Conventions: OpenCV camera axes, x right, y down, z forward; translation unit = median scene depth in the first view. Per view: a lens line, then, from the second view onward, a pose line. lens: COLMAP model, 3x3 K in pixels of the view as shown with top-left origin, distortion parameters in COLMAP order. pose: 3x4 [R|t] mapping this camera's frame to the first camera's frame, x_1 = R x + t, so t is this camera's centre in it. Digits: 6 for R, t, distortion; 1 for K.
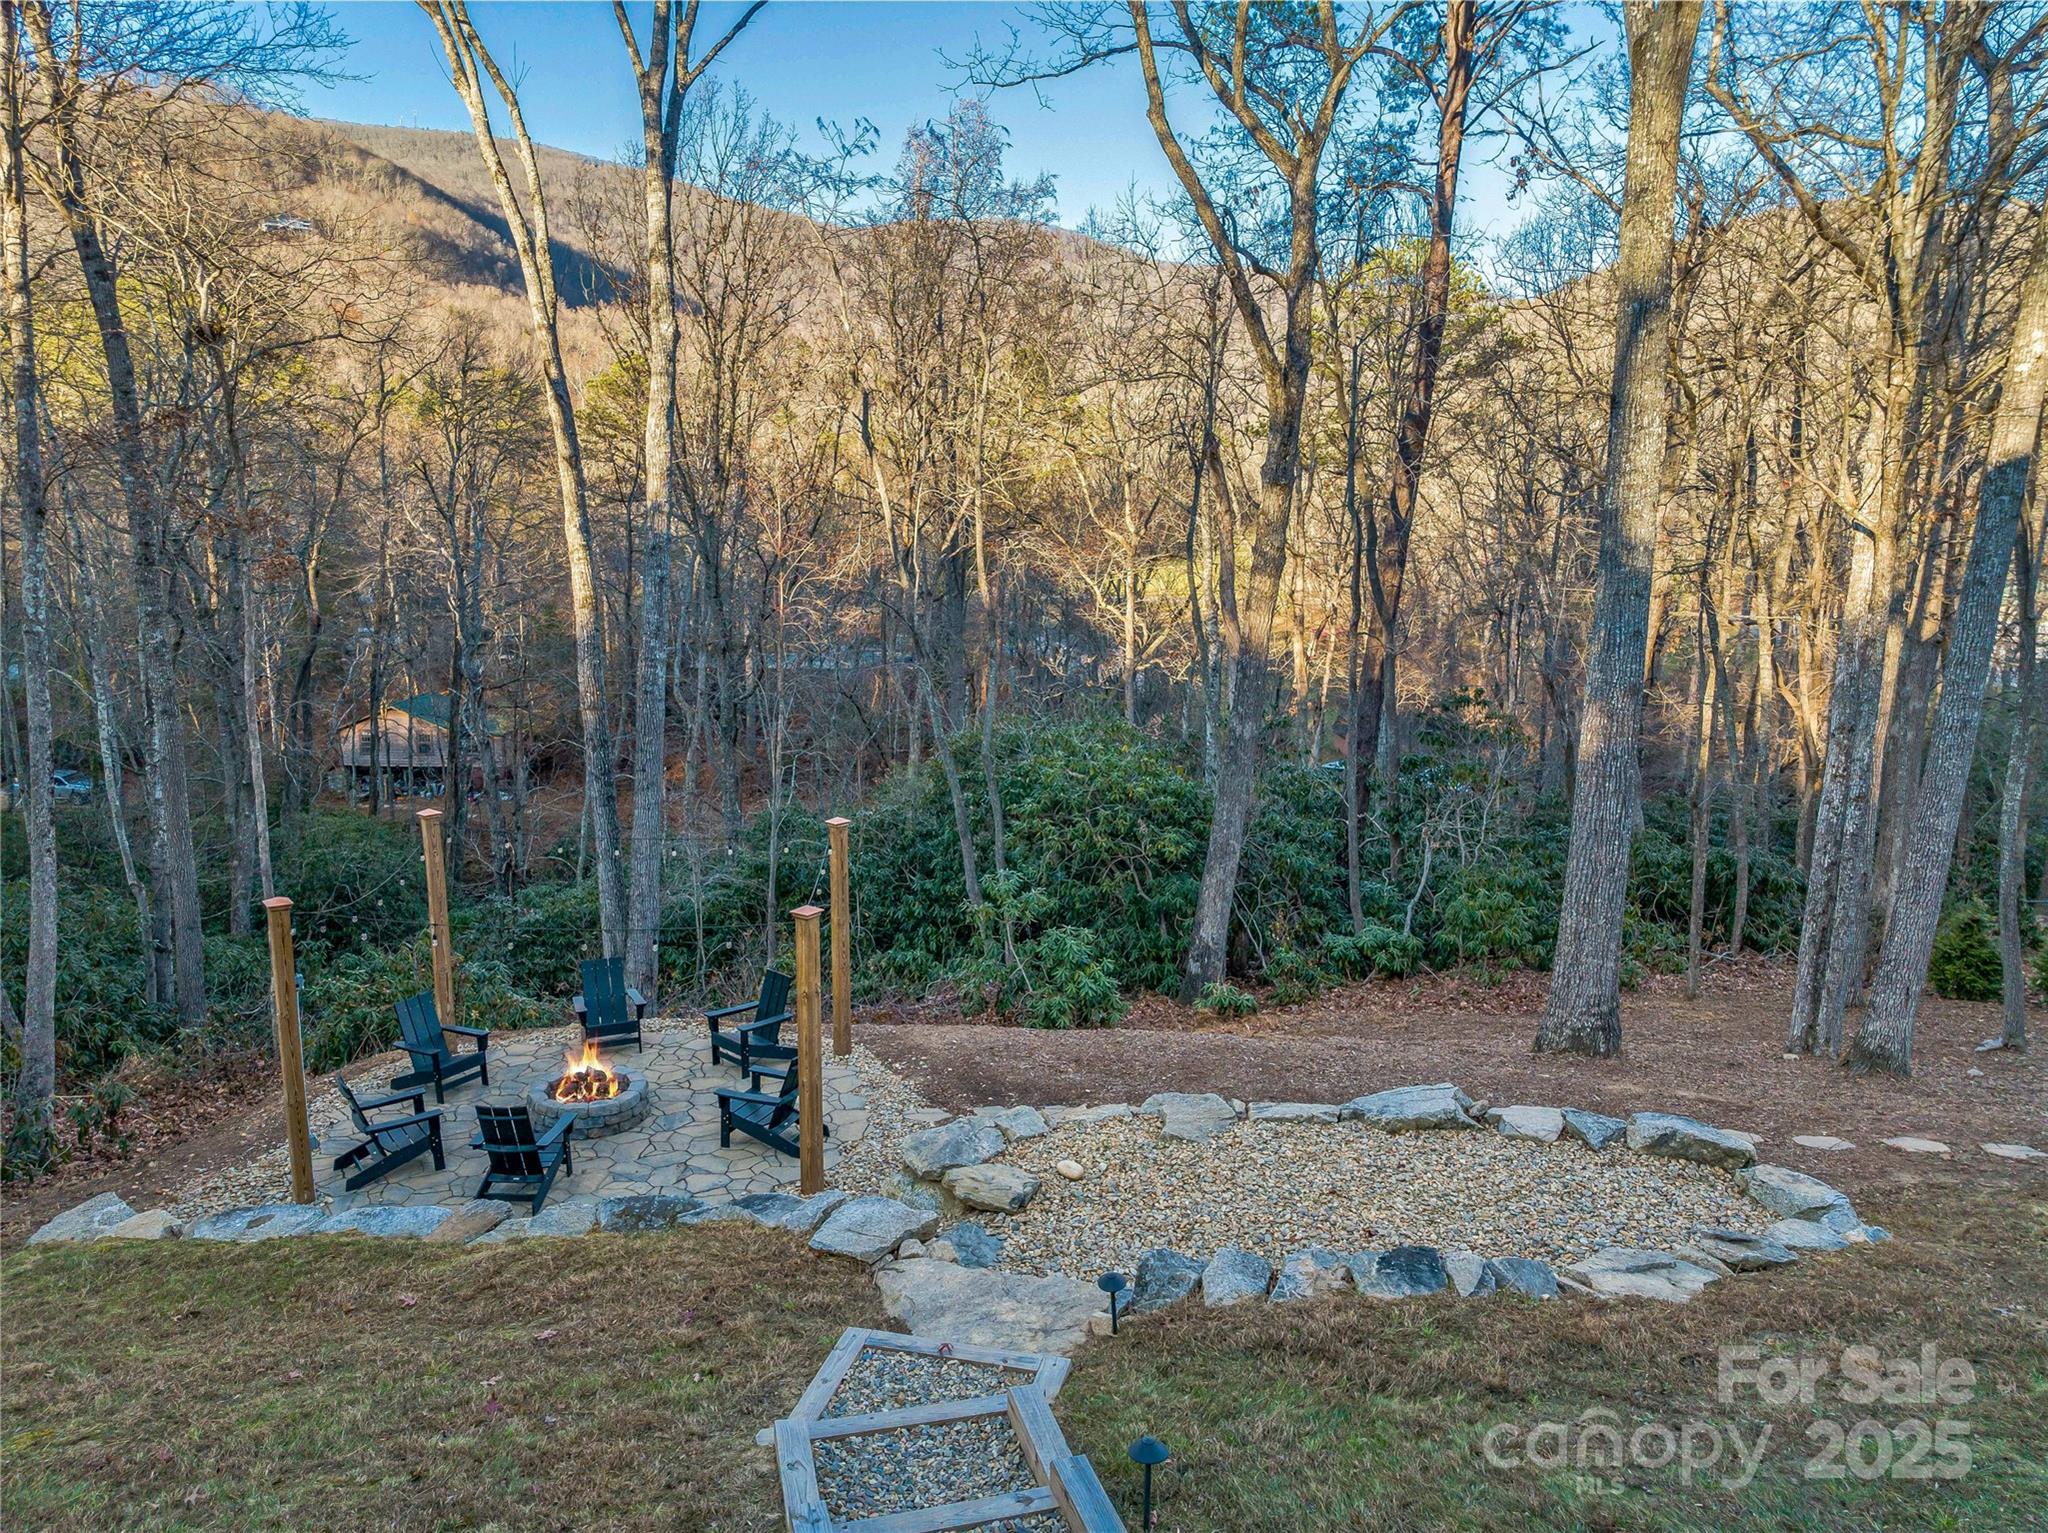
lens RADIAL K [[1425.4, 0, 1027.7], [0, 1425.4, 760.7], [0, 0, 1]] dist [-0.030177, 0.001108]
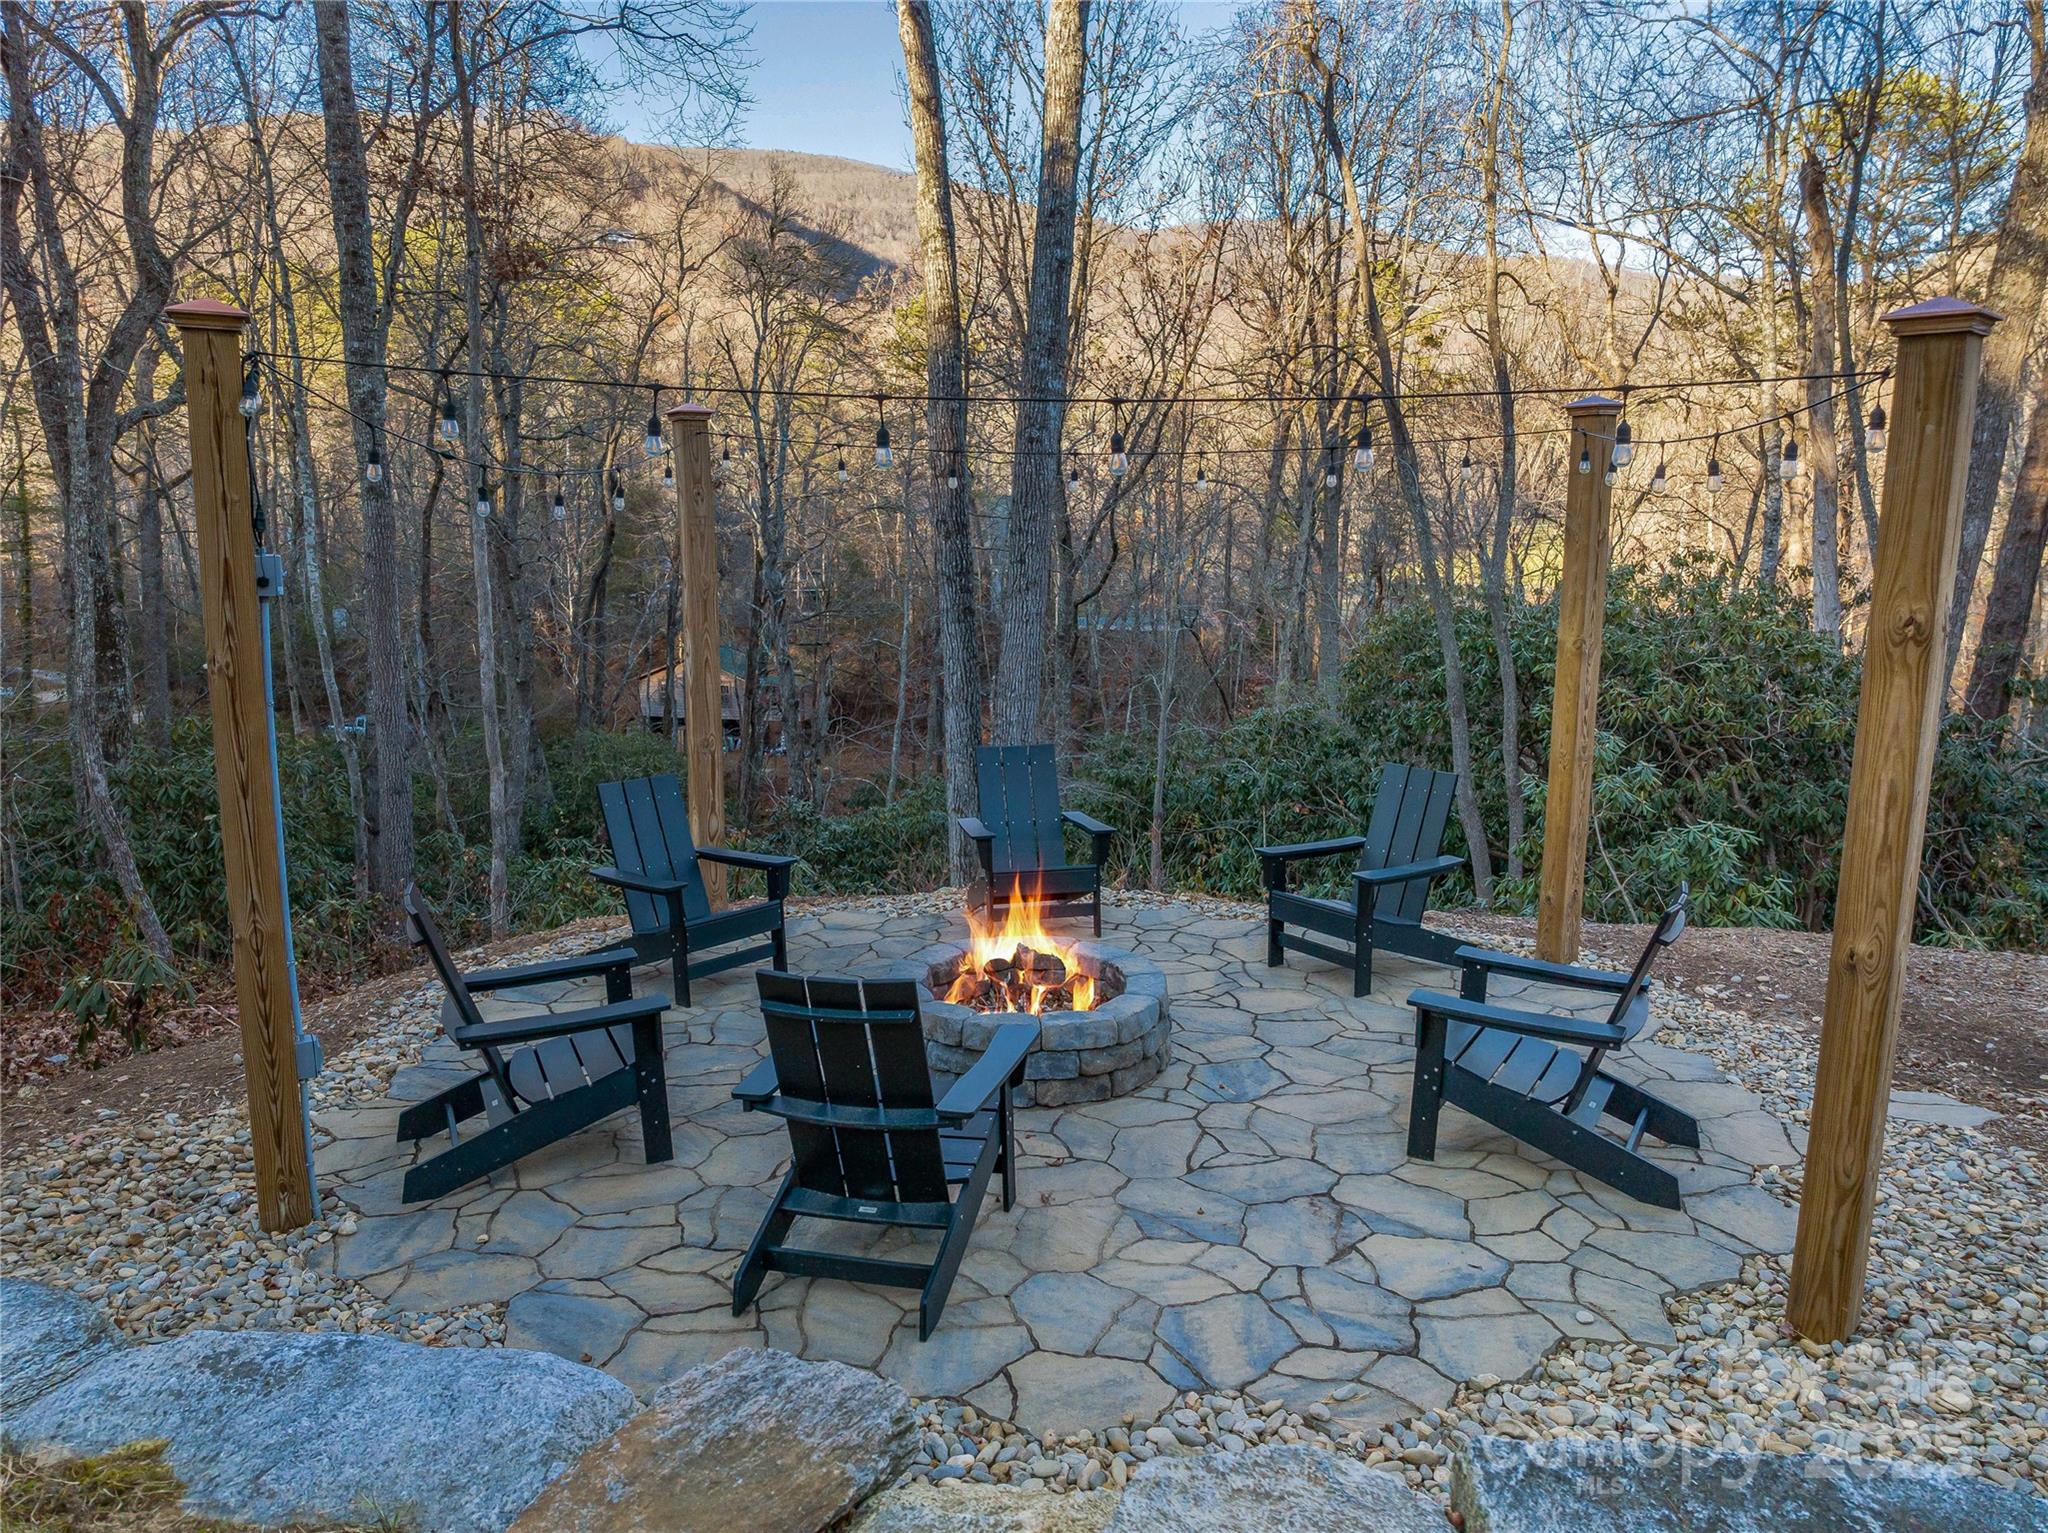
lens RADIAL K [[1425.4, 0, 1019.6], [0, 1425.4, 769.7], [0, 0, 1]] dist [-0.030177, 0.001108]
pose [[0.979864, 0.029085, -0.197537, -0.249903], [-0.030653, 0.999518, -0.004887, 0.183021], [0.197299, 0.010844, 0.980283, 0.644492]]
